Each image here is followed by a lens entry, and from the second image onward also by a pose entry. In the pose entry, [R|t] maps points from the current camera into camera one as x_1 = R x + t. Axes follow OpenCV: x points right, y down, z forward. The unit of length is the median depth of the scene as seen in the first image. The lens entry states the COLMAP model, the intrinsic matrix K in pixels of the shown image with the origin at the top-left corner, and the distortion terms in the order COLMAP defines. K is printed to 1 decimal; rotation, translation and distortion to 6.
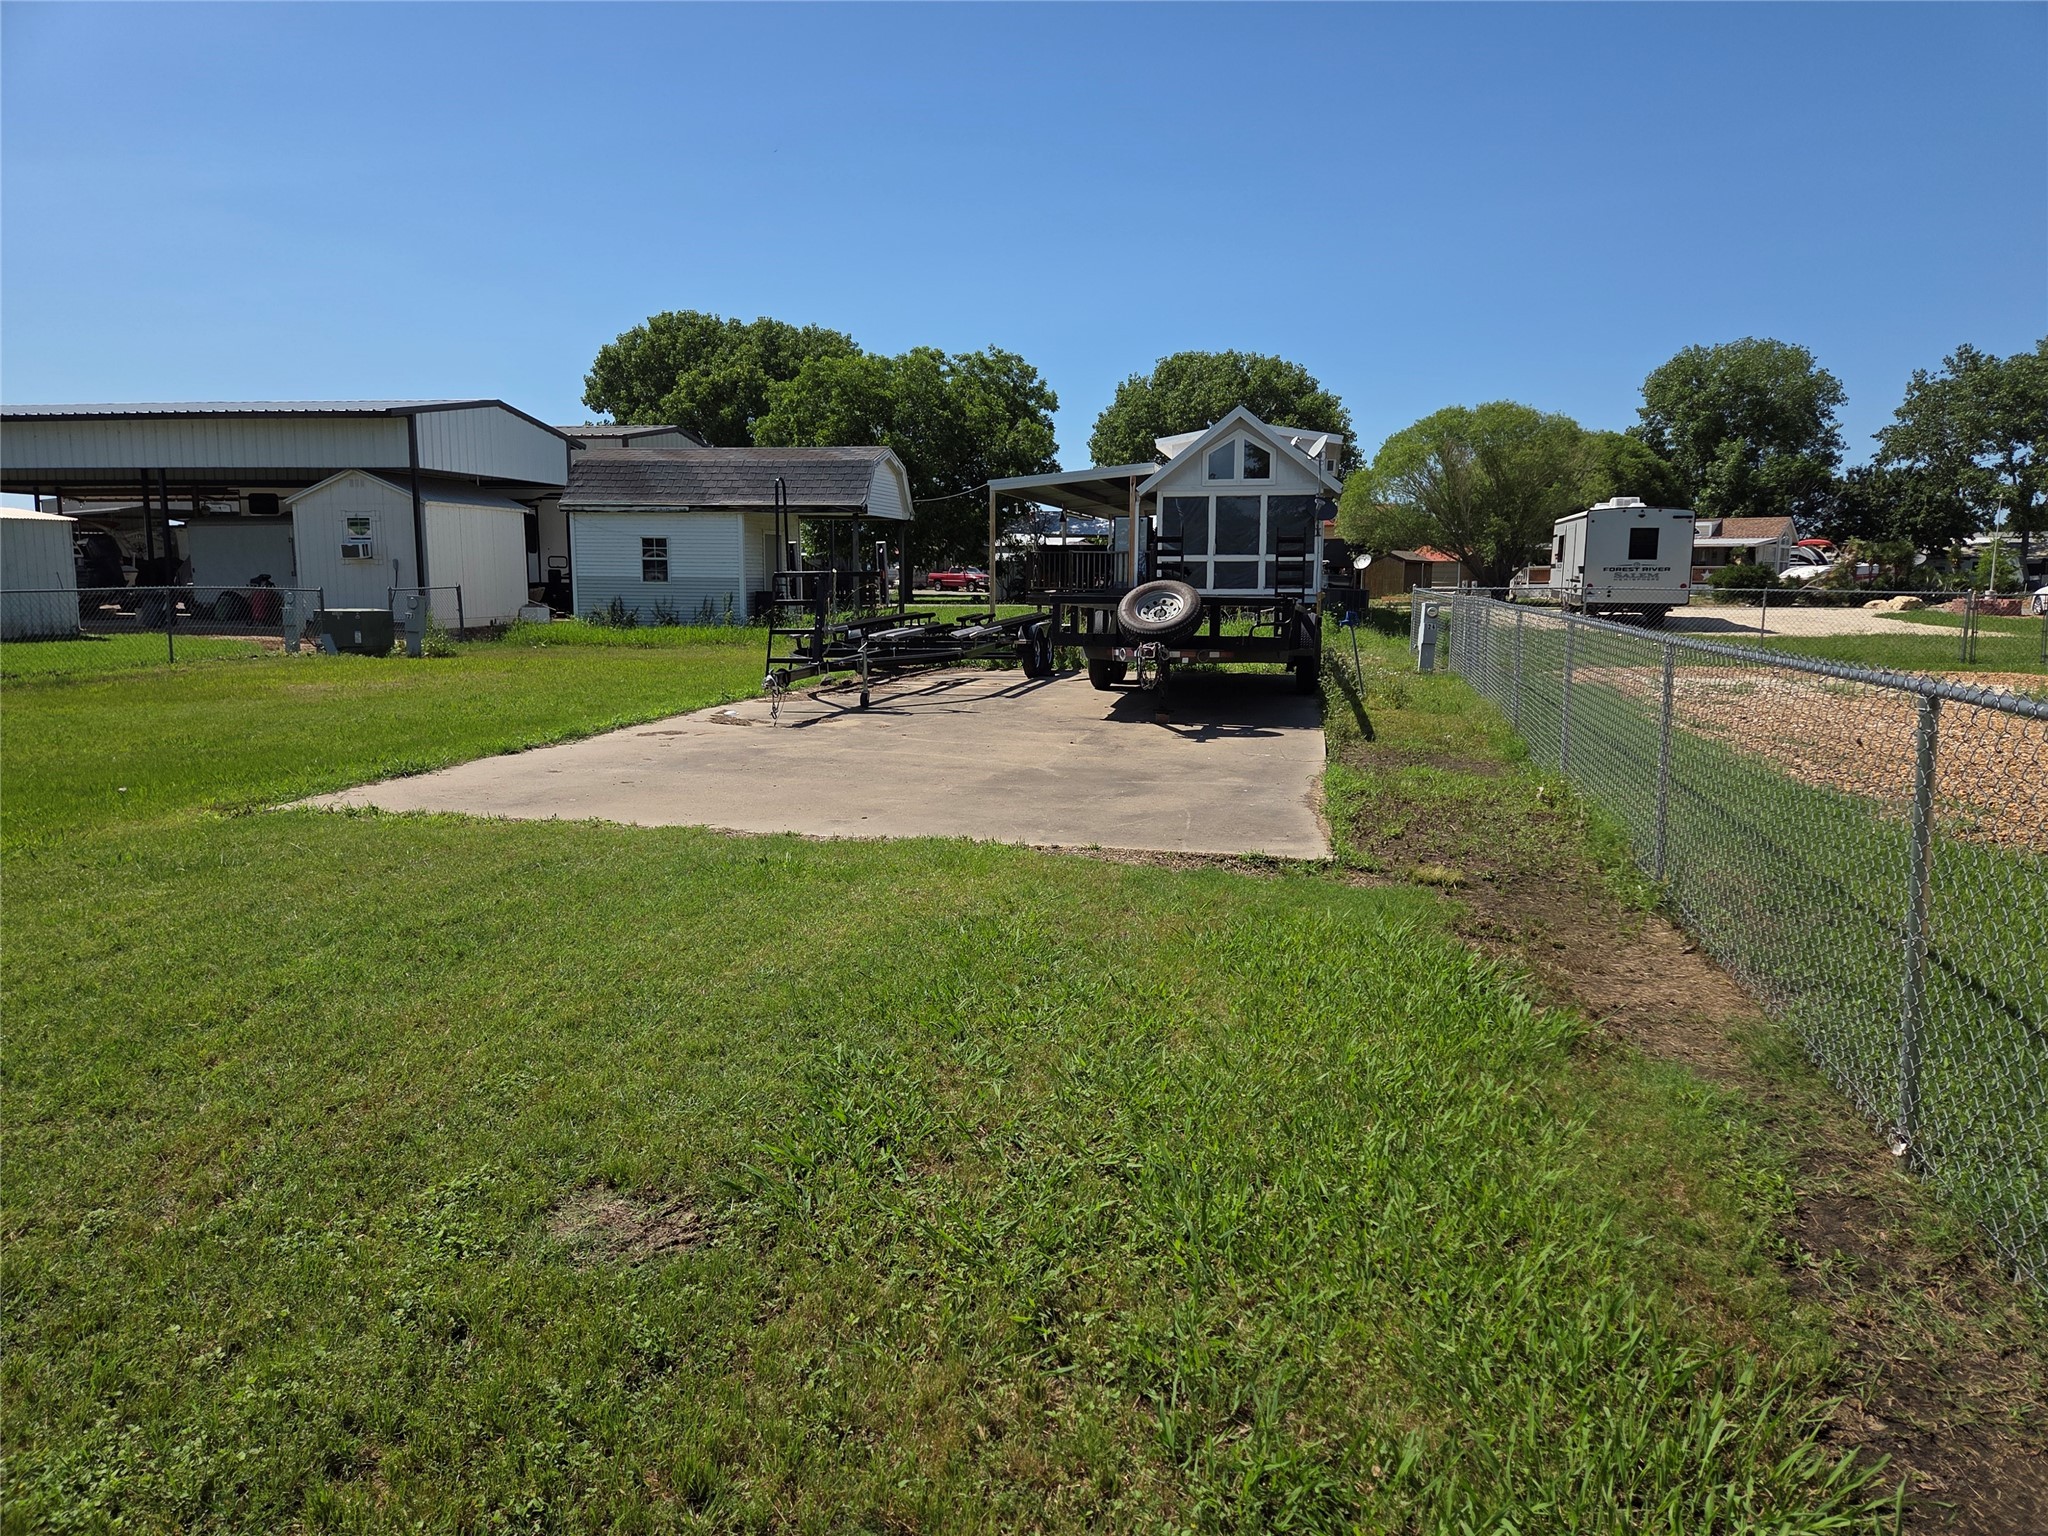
lens RADIAL K [[1354.1, 0, 1029.6], [0, 1354.1, 764.7], [0, 0, 1]] dist [0.078001, -0.065876]
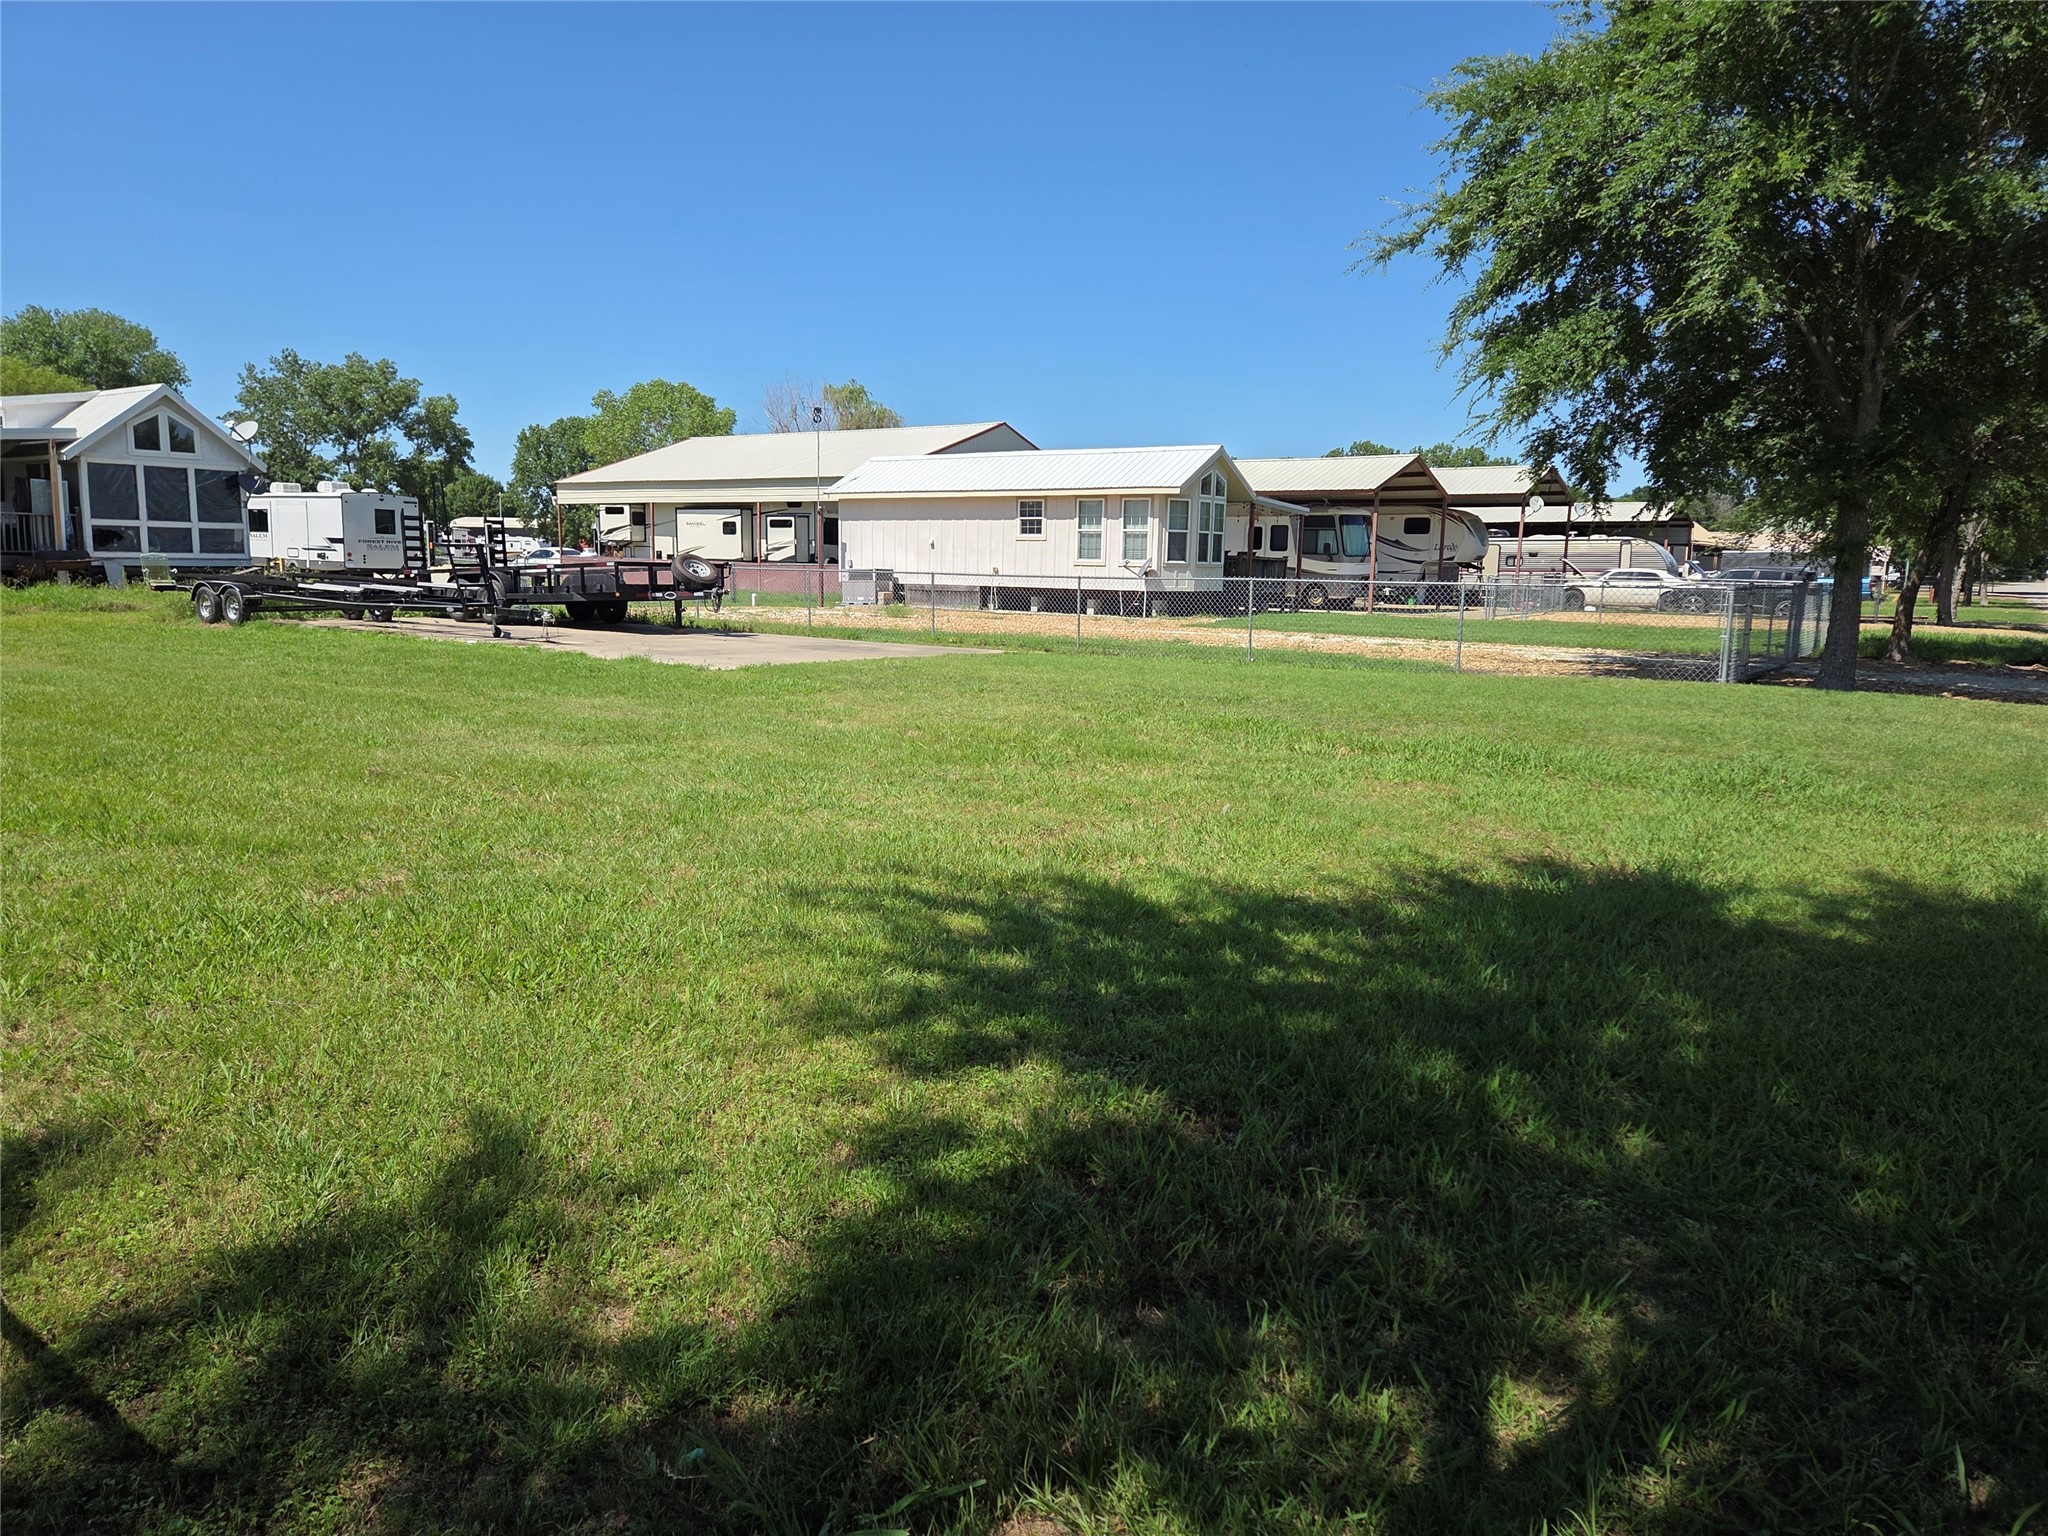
lens RADIAL K [[1355.9, 0, 1009.9], [0, 1355.9, 753.5], [0, 0, 1]] dist [0.082216, -0.068413]
pose [[0.398254, -0.125804, 0.908607, -0.277334], [0.112182, 0.989795, 0.087875, 0.003228], [-0.910389, 0.066933, 0.408303, -0.022617]]
